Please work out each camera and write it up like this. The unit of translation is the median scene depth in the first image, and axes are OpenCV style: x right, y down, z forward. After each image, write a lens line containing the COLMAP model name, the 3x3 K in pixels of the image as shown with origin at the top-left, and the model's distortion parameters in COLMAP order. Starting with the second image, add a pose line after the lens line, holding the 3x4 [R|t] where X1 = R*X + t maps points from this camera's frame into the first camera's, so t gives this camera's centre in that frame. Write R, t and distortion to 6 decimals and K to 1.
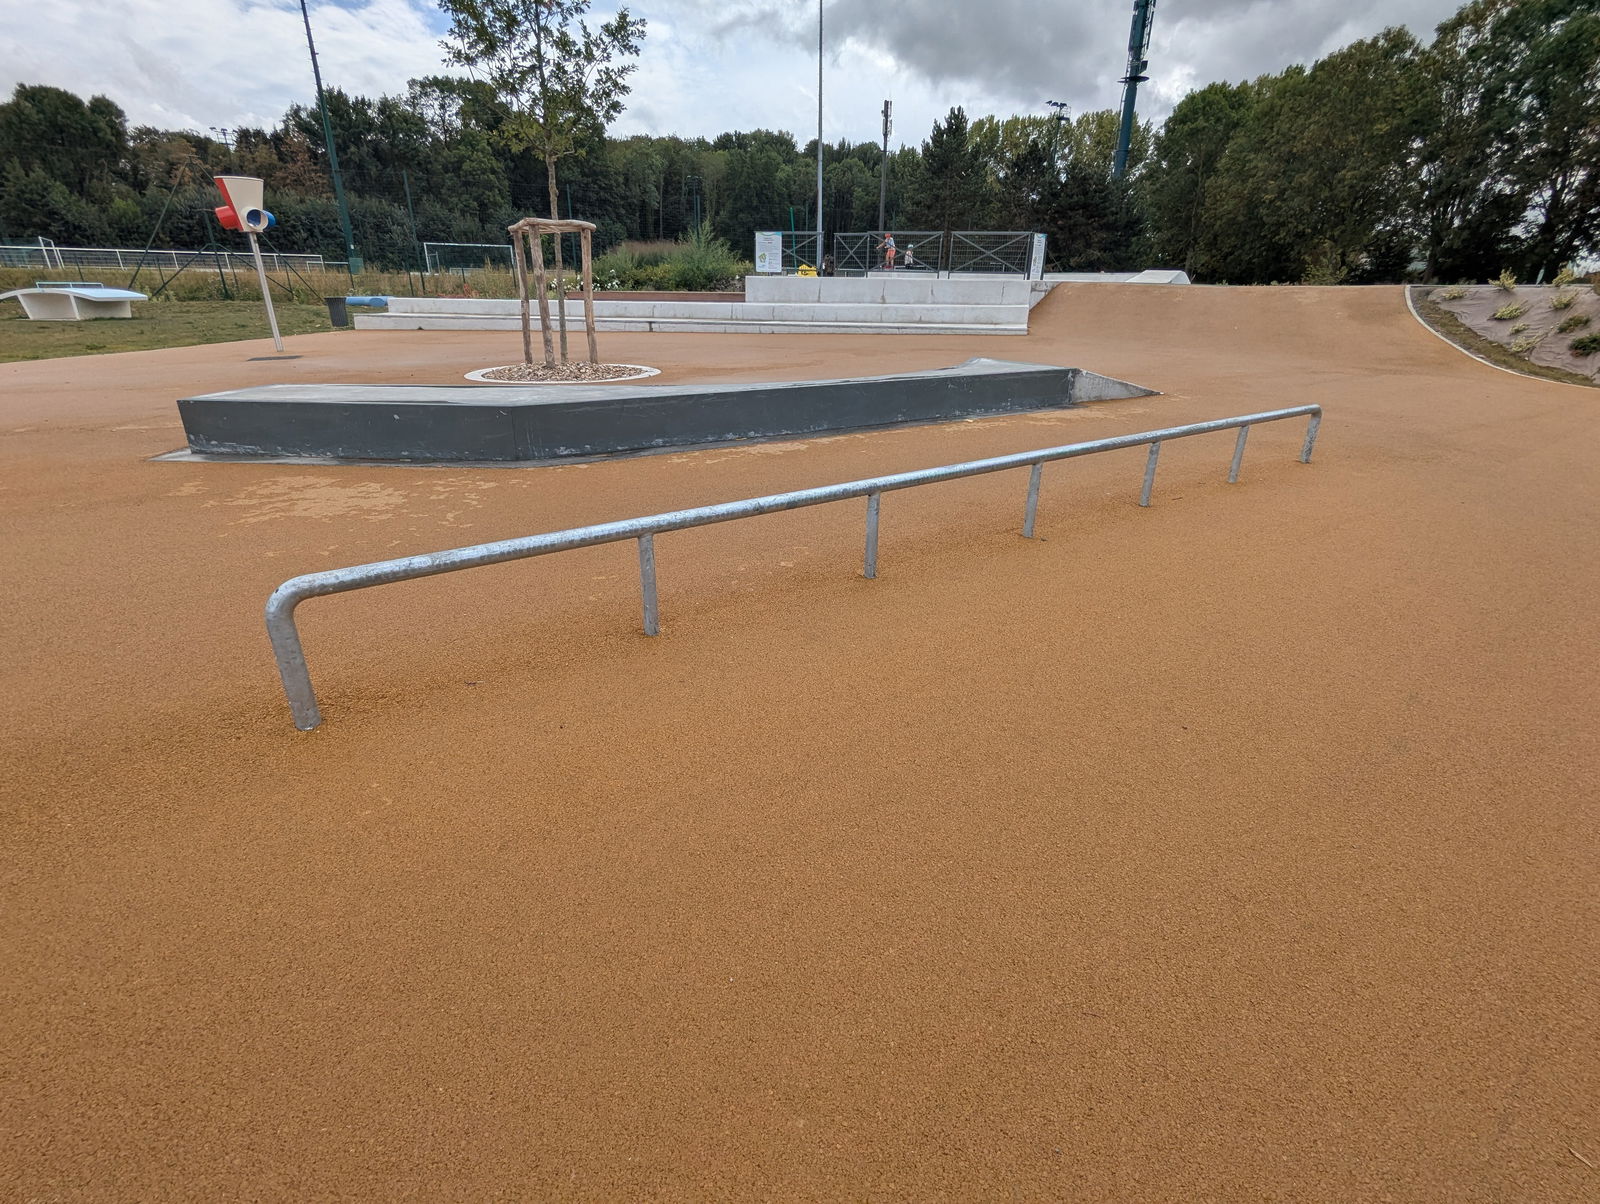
lens RADIAL K [[756.5, 0, 797.6], [0, 756.5, 606.9], [0, 0, 1]] dist [-0.000931, 0.000228]
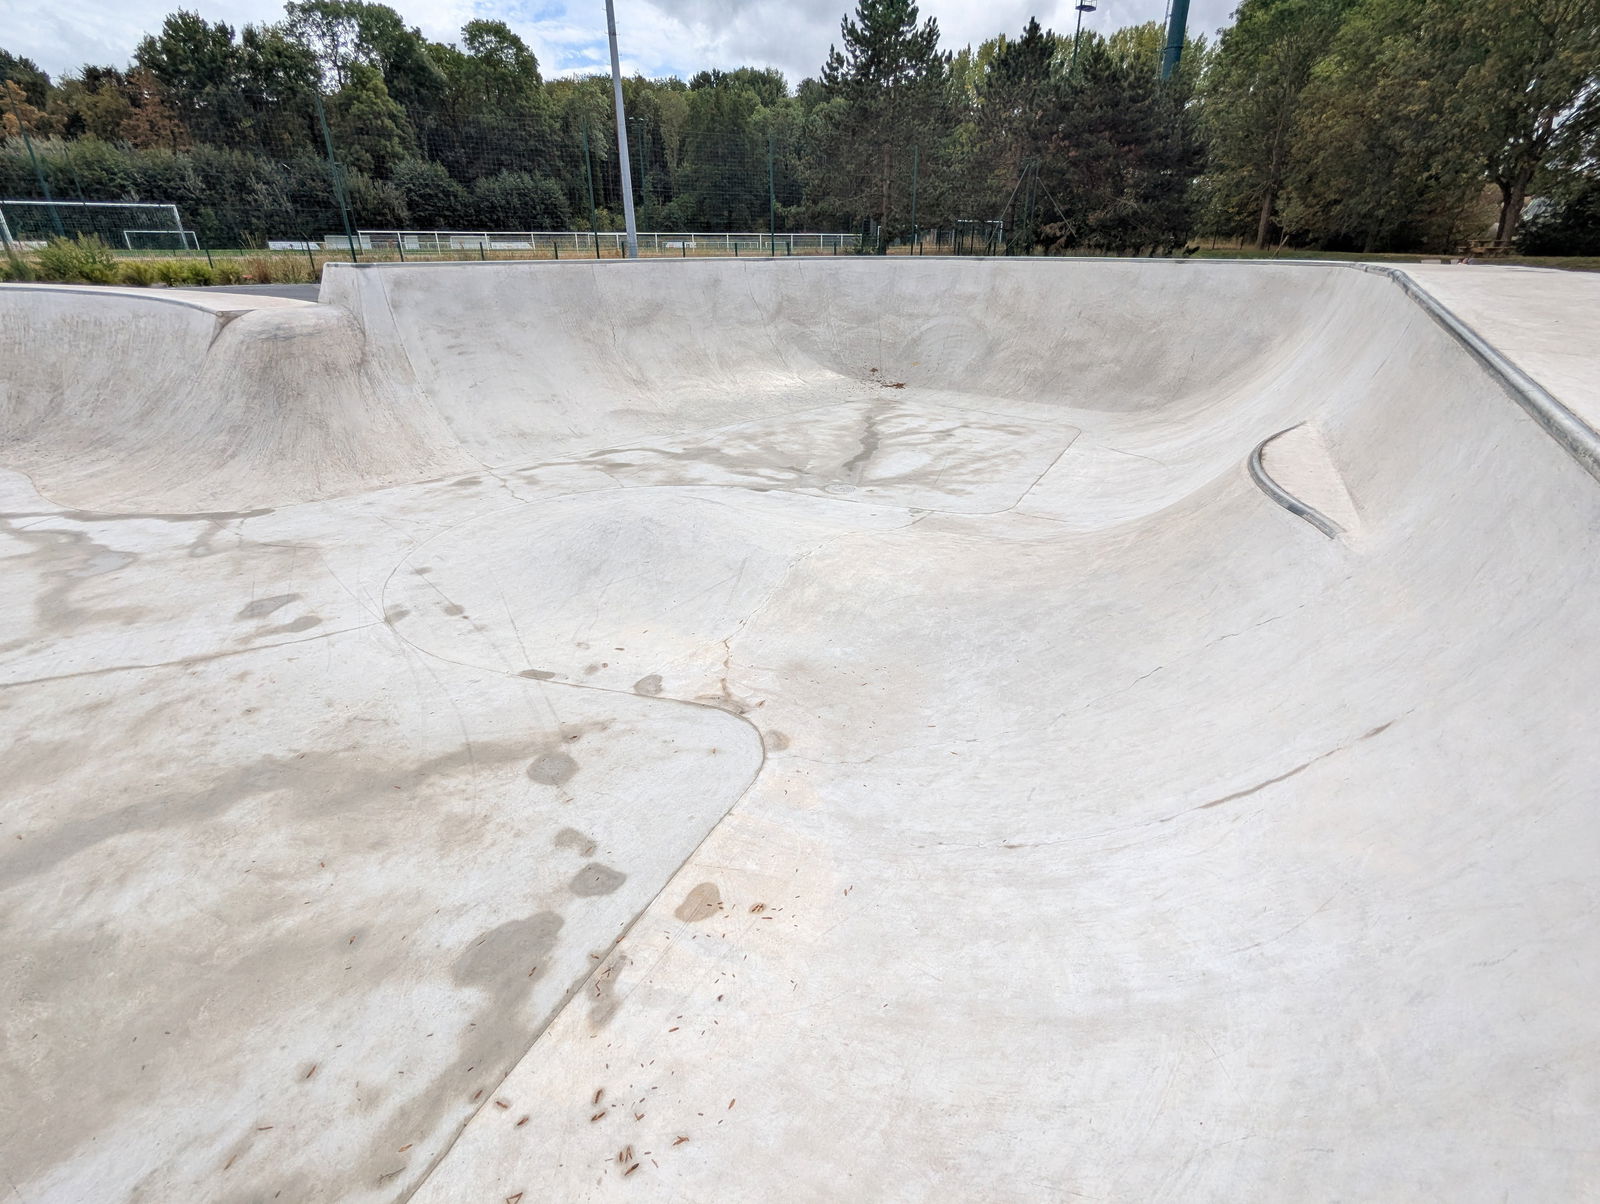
lens RADIAL K [[759.7, 0, 796.8], [0, 759.7, 605.0], [0, 0, 1]] dist [-0.004995, 0.003098]
pose [[0.999478, 0.002603, -0.032213, 0.070054], [-0.001301, 0.999184, 0.040378, -0.080978], [0.032292, -0.040315, 0.998665, 0.176355]]
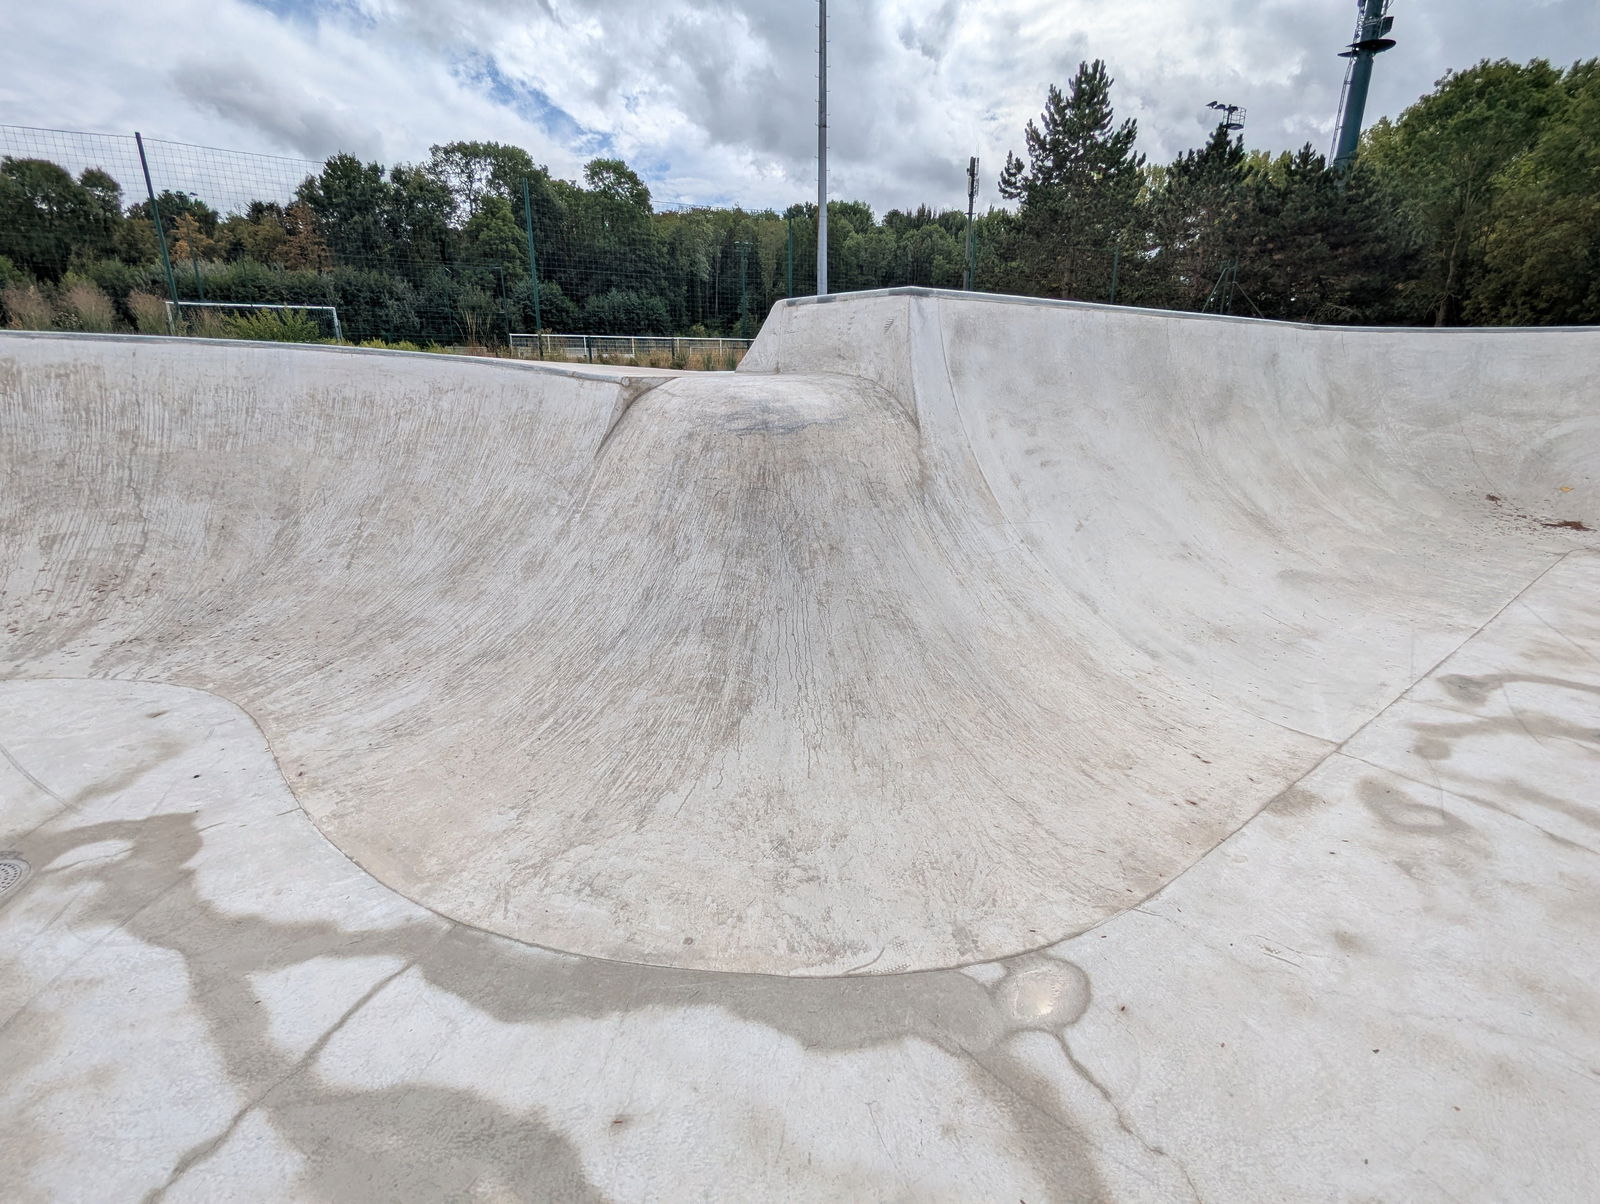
lens RADIAL K [[759.7, 0, 796.8], [0, 759.7, 605.0], [0, 0, 1]] dist [-0.004995, 0.003098]
pose [[0.994025, 0.028102, -0.105472, 0.028988], [-0.037803, 0.995121, -0.091134, -0.090937], [0.102396, 0.094576, 0.990238, 0.209959]]
